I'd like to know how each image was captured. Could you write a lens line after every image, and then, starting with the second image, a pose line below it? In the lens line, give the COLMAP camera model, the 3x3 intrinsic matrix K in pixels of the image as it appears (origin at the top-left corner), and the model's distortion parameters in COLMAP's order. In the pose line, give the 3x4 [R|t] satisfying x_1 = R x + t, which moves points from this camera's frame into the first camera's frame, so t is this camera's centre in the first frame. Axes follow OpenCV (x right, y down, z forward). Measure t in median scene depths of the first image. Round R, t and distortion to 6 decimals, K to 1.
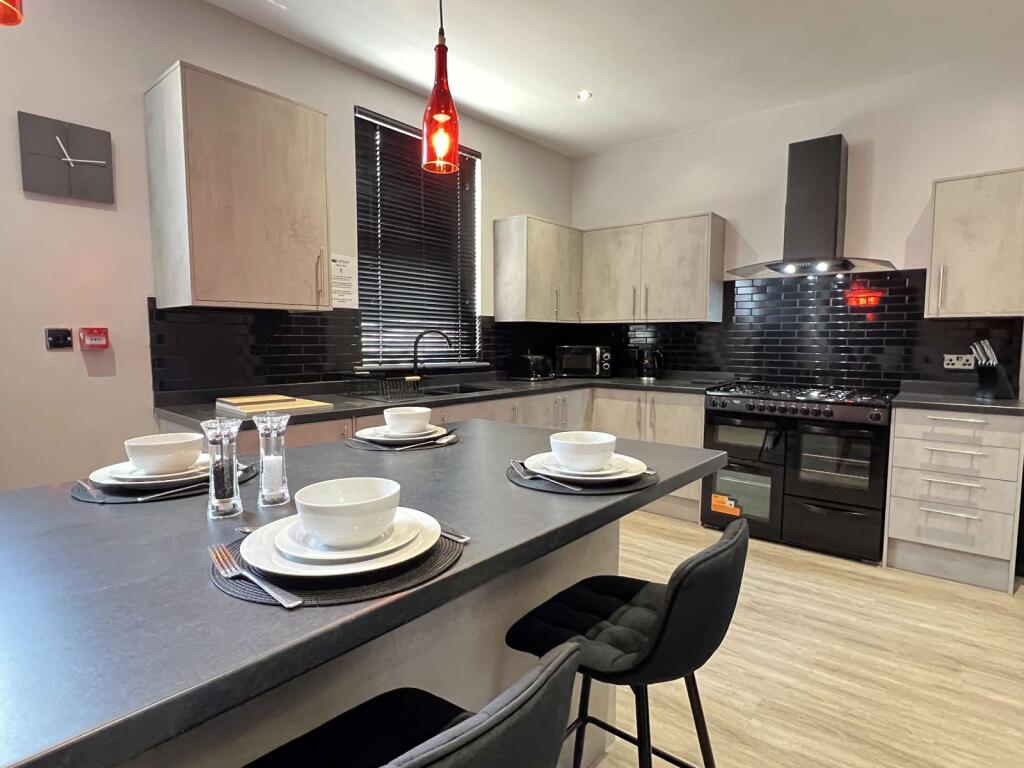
lens RADIAL K [[549.5, 0, 512.0], [0, 549.5, 384.0], [0, 0, 1]] dist [0.000631, 0.000824]
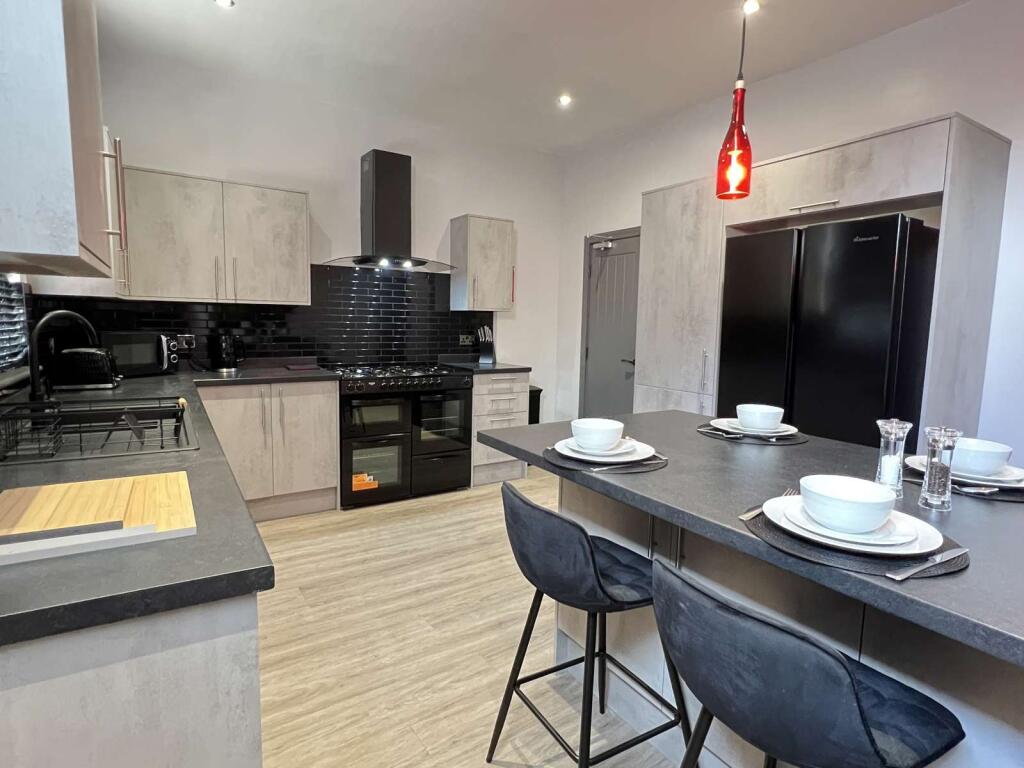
lens RADIAL K [[549.5, 0, 512.0], [0, 549.5, 384.0], [0, 0, 1]] dist [0.000631, 0.000824]
pose [[0.303260, -0.105606, 0.947038, -0.652299], [0.063745, 0.993862, 0.090415, -0.057001], [-0.950773, 0.032950, 0.308130, 0.511187]]
